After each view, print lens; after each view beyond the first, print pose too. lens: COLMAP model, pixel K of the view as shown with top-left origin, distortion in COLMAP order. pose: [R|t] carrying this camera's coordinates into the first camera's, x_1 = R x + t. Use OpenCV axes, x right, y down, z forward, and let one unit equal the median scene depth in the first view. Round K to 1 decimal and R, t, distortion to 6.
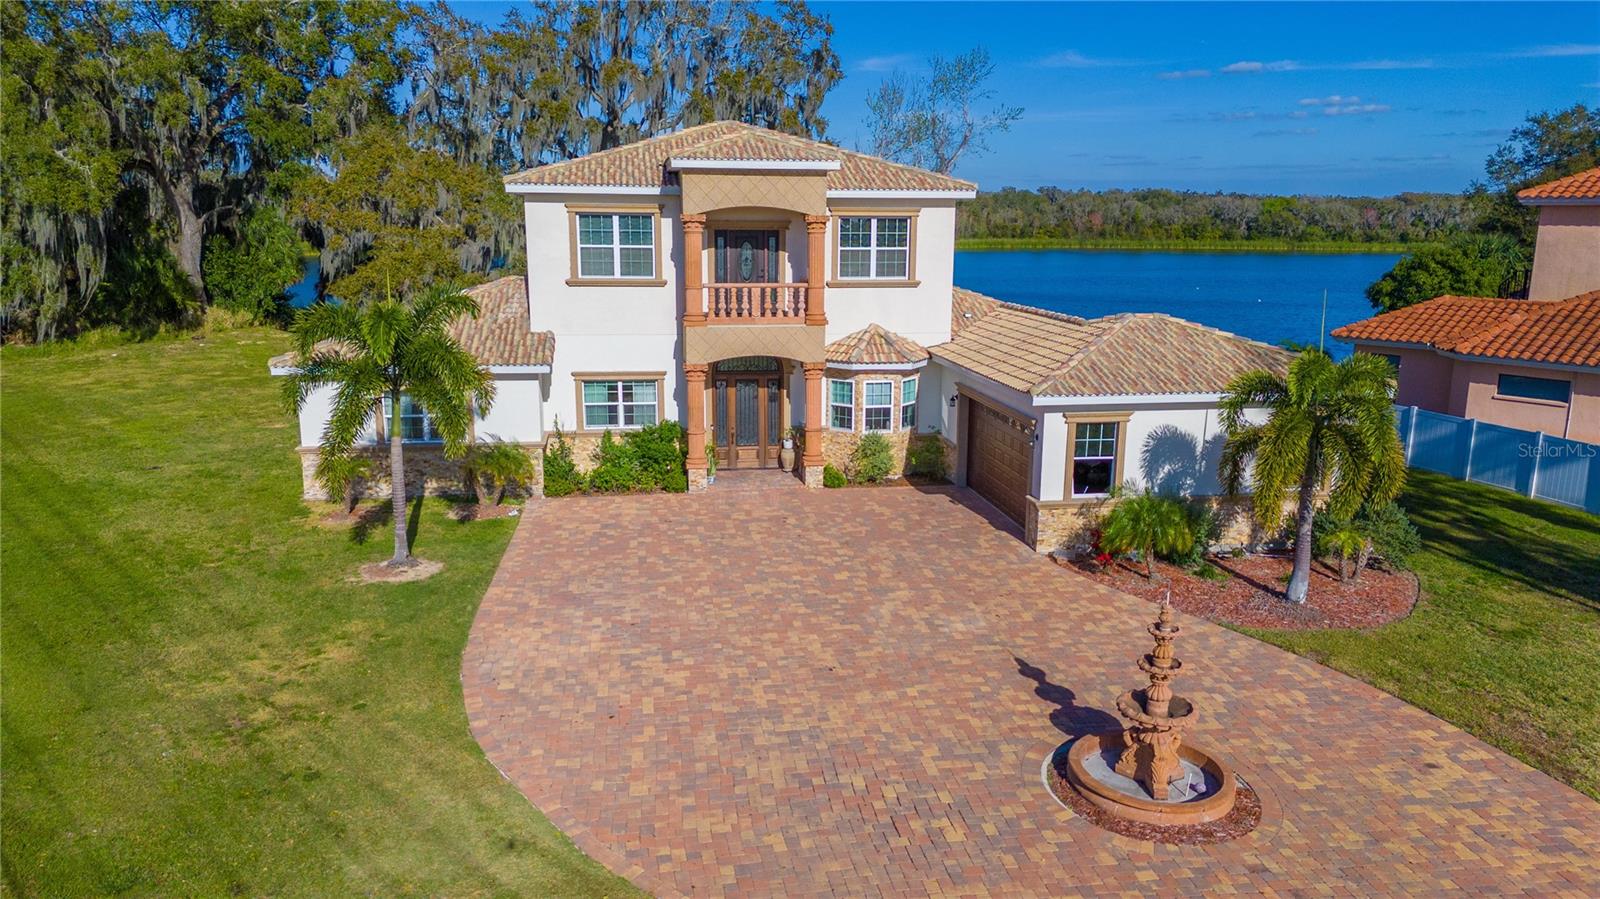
lens RADIAL K [[1124.3, 0, 800.0], [0, 1124.3, 449.5], [0, 0, 1]] dist [0.075921, -0.077156]
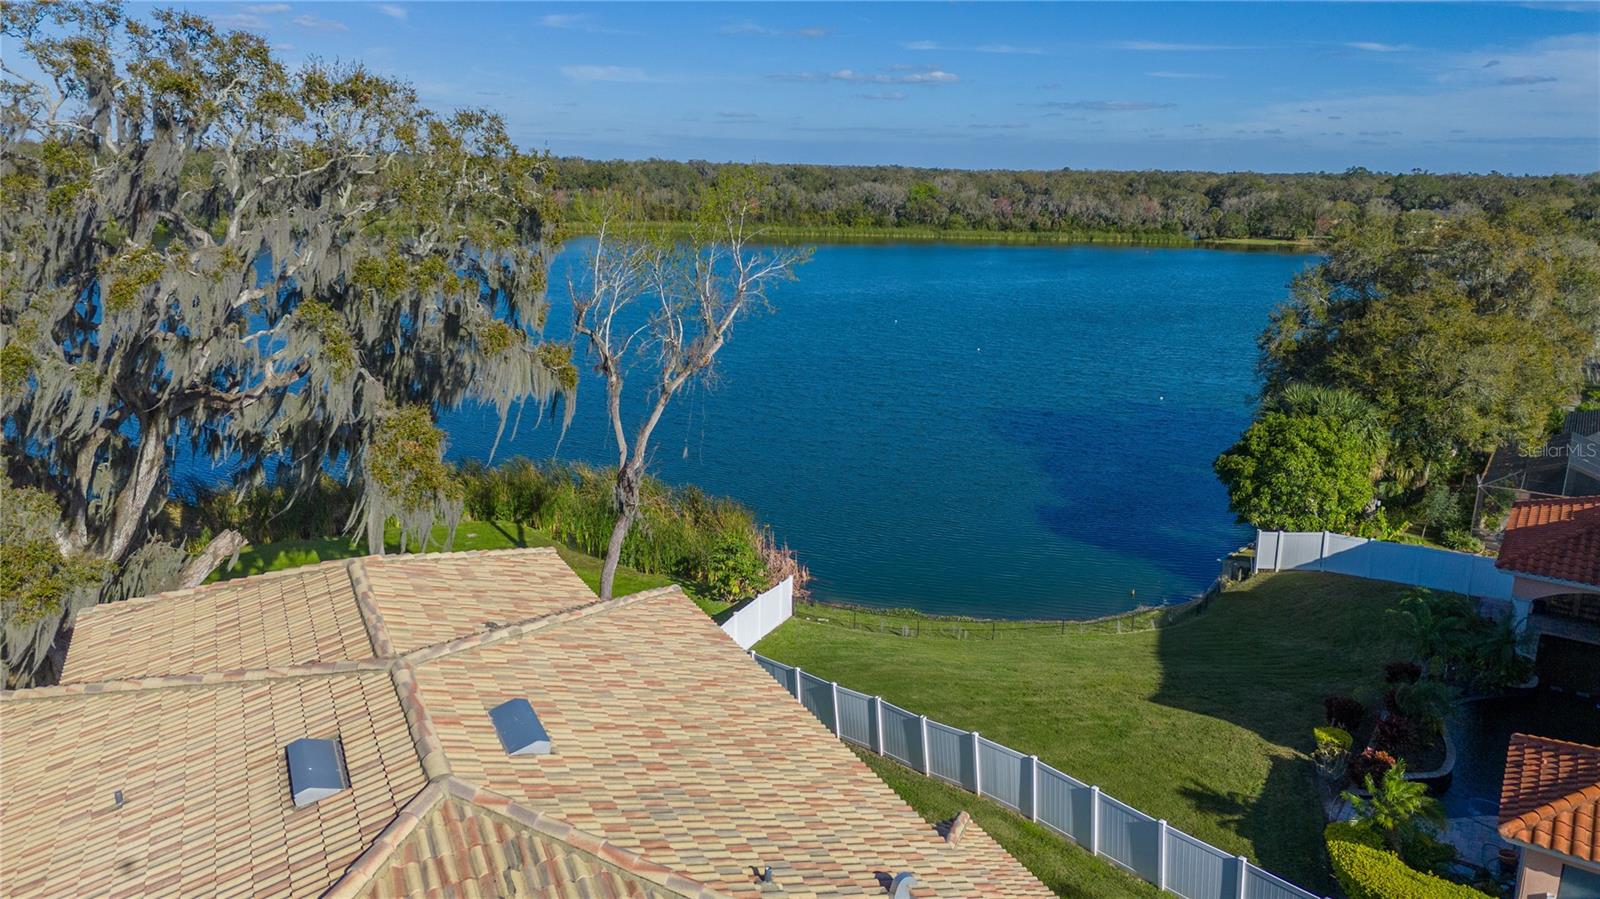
lens RADIAL K [[1124.3, 0, 753.7], [0, 1124.3, 450.2], [0, 0, 1]] dist [0.002100, -0.001229]
pose [[0.962931, -0.049617, 0.265146, -0.082283], [0.038341, 0.998133, 0.047537, -0.451423], [-0.267010, -0.035608, 0.963036, 0.702366]]
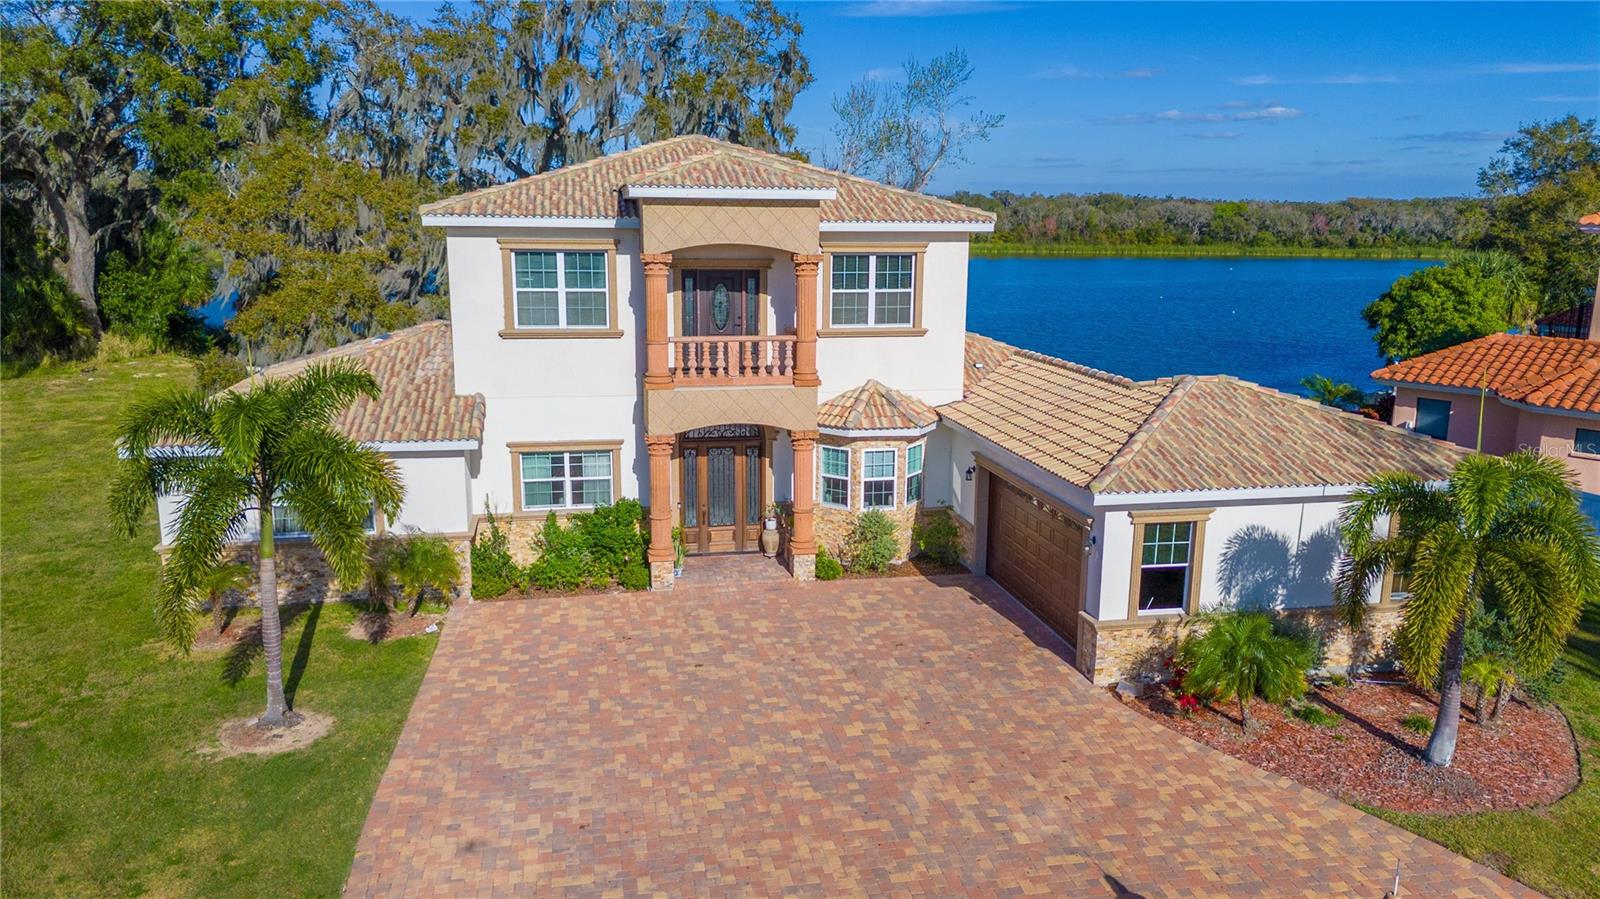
lens RADIAL K [[1124.3, 0, 800.0], [0, 1124.3, 449.5], [0, 0, 1]] dist [0.075921, -0.077156]
pose [[0.999112, -0.006189, 0.041672, -0.023530], [0.006242, 0.999980, -0.001139, -0.059572], [-0.041665, 0.001398, 0.999131, 0.167198]]
